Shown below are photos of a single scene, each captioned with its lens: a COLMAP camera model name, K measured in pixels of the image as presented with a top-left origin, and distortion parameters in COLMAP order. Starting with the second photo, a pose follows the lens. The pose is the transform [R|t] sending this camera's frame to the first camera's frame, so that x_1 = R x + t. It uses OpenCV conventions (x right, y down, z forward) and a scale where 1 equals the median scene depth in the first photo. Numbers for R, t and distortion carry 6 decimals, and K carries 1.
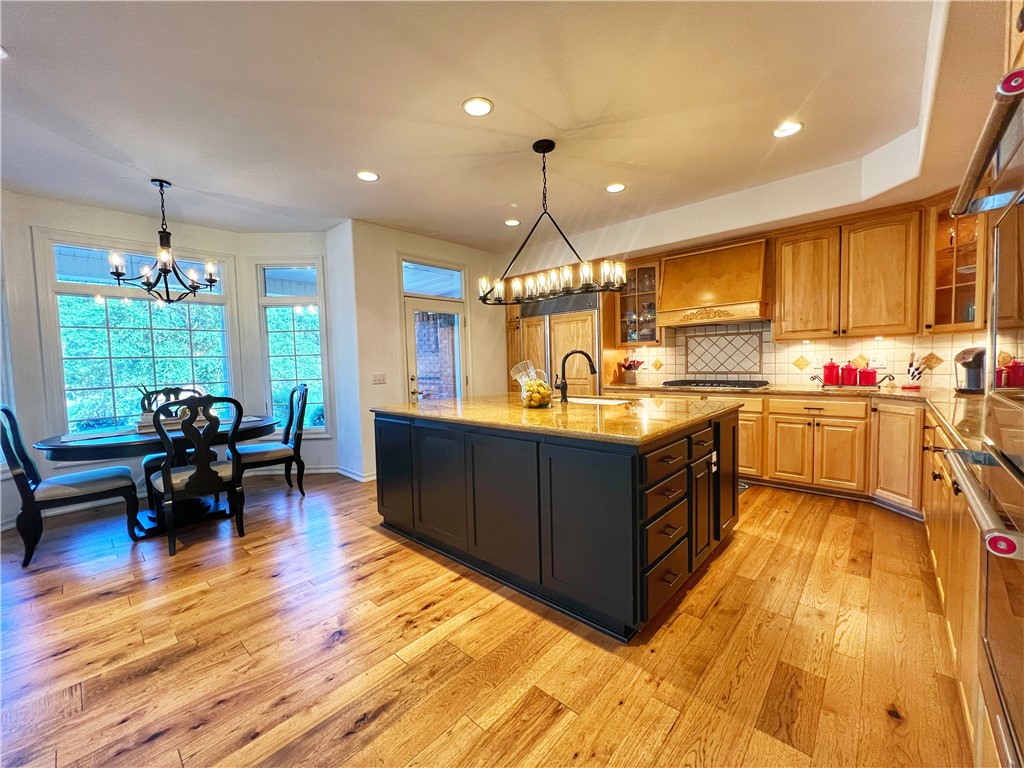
lens RADIAL K [[408.8, 0, 513.7], [0, 408.8, 383.4], [0, 0, 1]] dist [-0.001339, 0.001010]
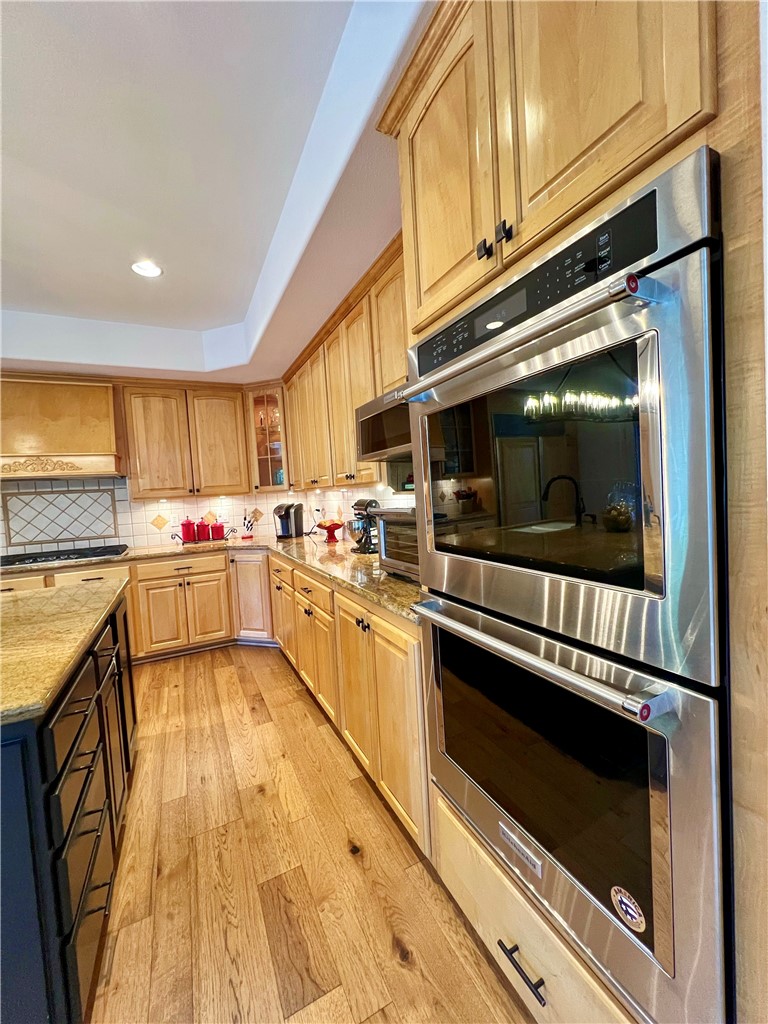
lens RADIAL K [[408.8, 0, 383.2], [0, 408.8, 511.8], [0, 0, 1]] dist [-0.001339, 0.001010]
pose [[0.360013, -0.039611, 0.932106, -0.003991], [0.098971, 0.995082, 0.004061, -0.029399], [-0.927683, 0.090790, 0.362162, 0.182085]]
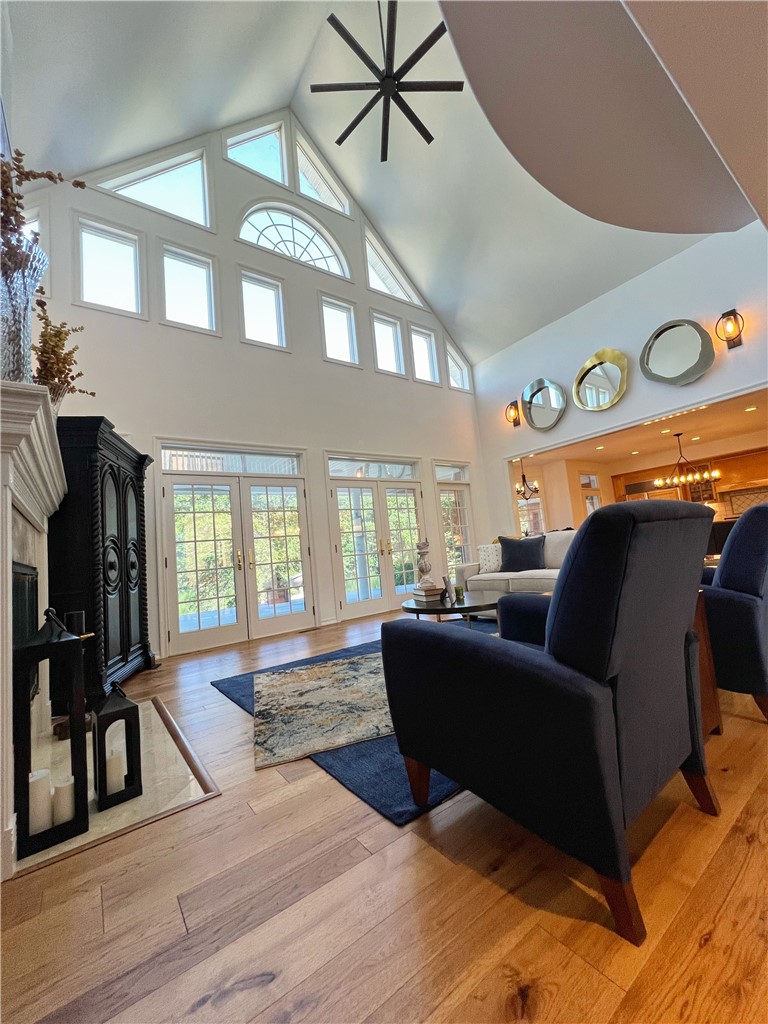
lens RADIAL K [[408.8, 0, 385.5], [0, 408.8, 512.2], [0, 0, 1]] dist [-0.001339, 0.001010]
pose [[0.977804, -0.082587, -0.192559, -1.169713], [0.054301, 0.987525, -0.147802, 0.230329], [0.202363, 0.134065, 0.970091, -1.760855]]
